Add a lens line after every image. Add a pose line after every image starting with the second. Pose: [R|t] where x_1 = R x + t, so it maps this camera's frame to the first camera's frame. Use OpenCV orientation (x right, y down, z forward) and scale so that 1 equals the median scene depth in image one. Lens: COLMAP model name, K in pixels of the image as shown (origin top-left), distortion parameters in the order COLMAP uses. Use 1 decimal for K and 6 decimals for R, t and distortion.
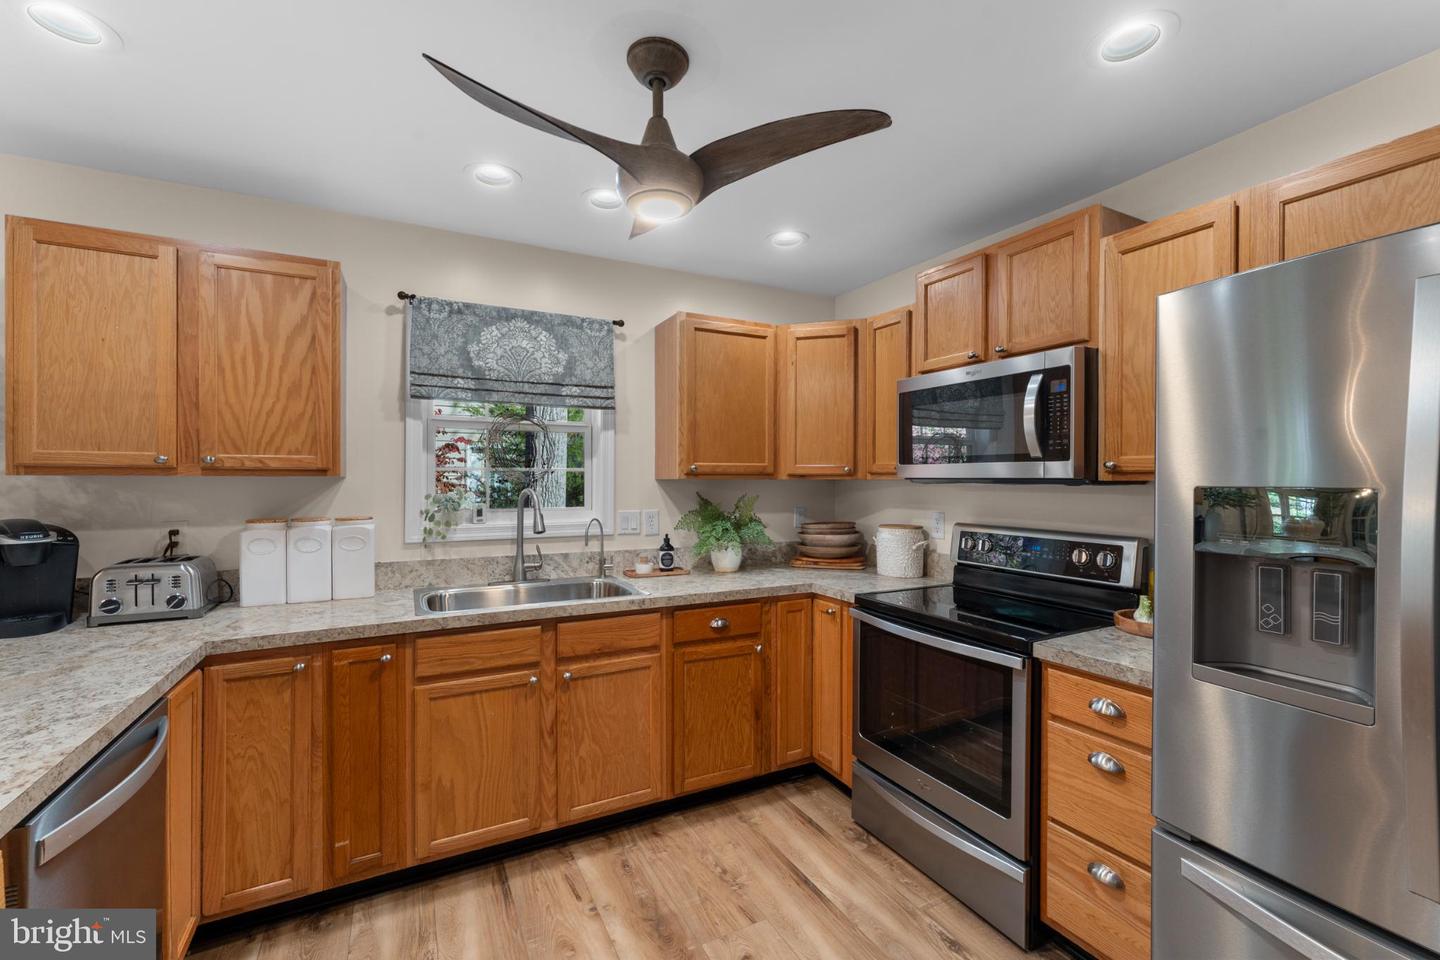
lens RADIAL K [[594.2, 0, 720.0], [0, 594.2, 480.0], [0, 0, 1]] dist [-0.004636, -0.000094]
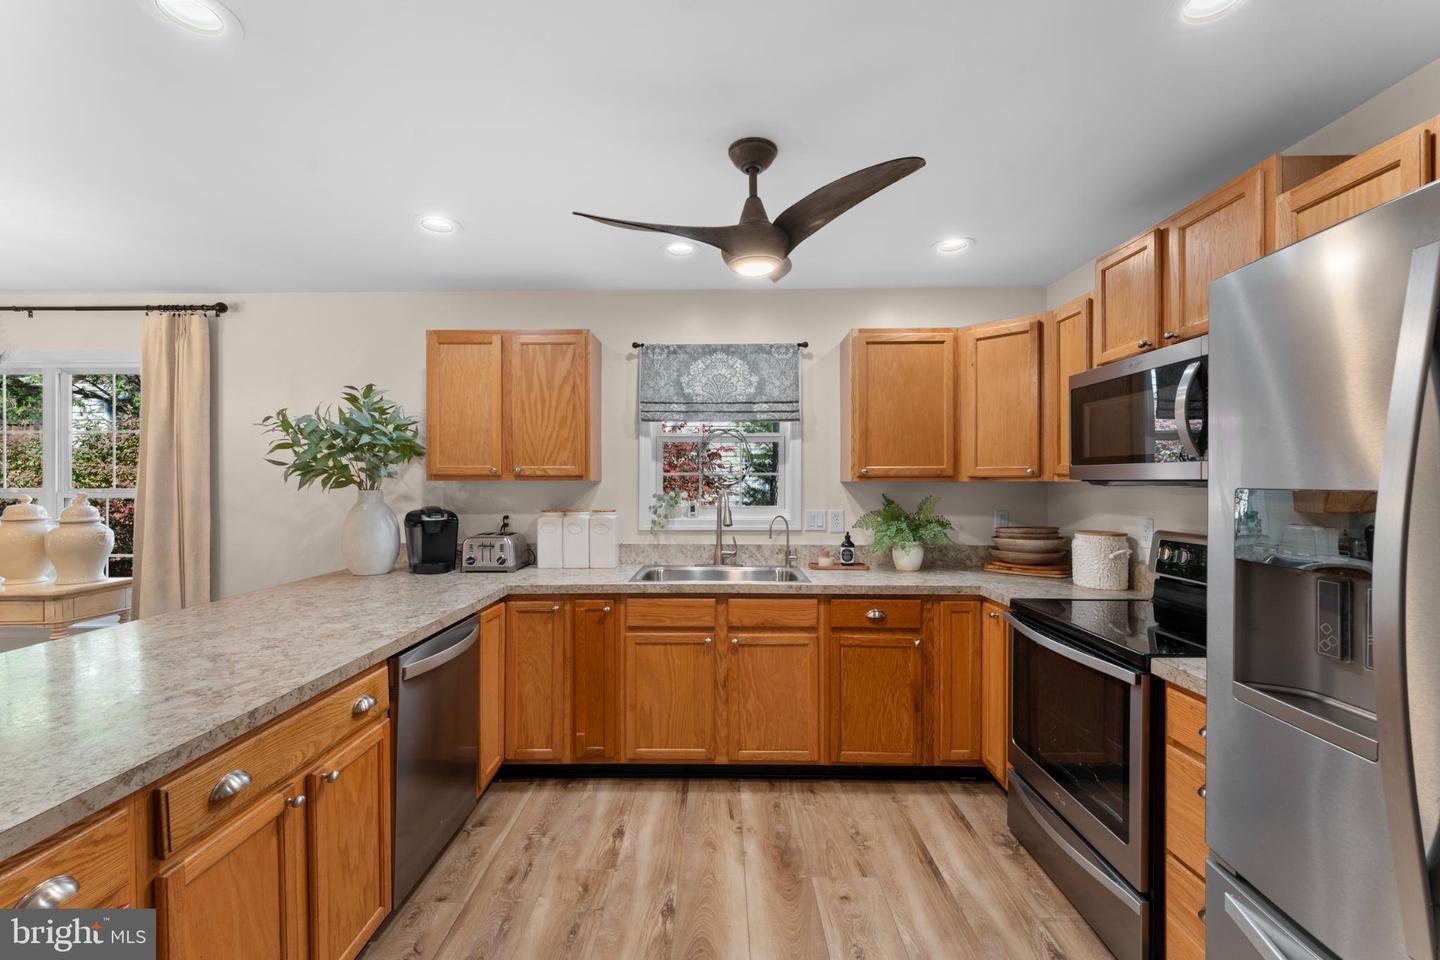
lens RADIAL K [[594.2, 0, 720.0], [0, 594.2, 480.0], [0, 0, 1]] dist [-0.004636, -0.000094]
pose [[0.882334, -0.004105, -0.470606, 0.301266], [0.002123, 0.999986, -0.004743, 0.000064], [0.470619, 0.003186, 0.882331, -0.106238]]
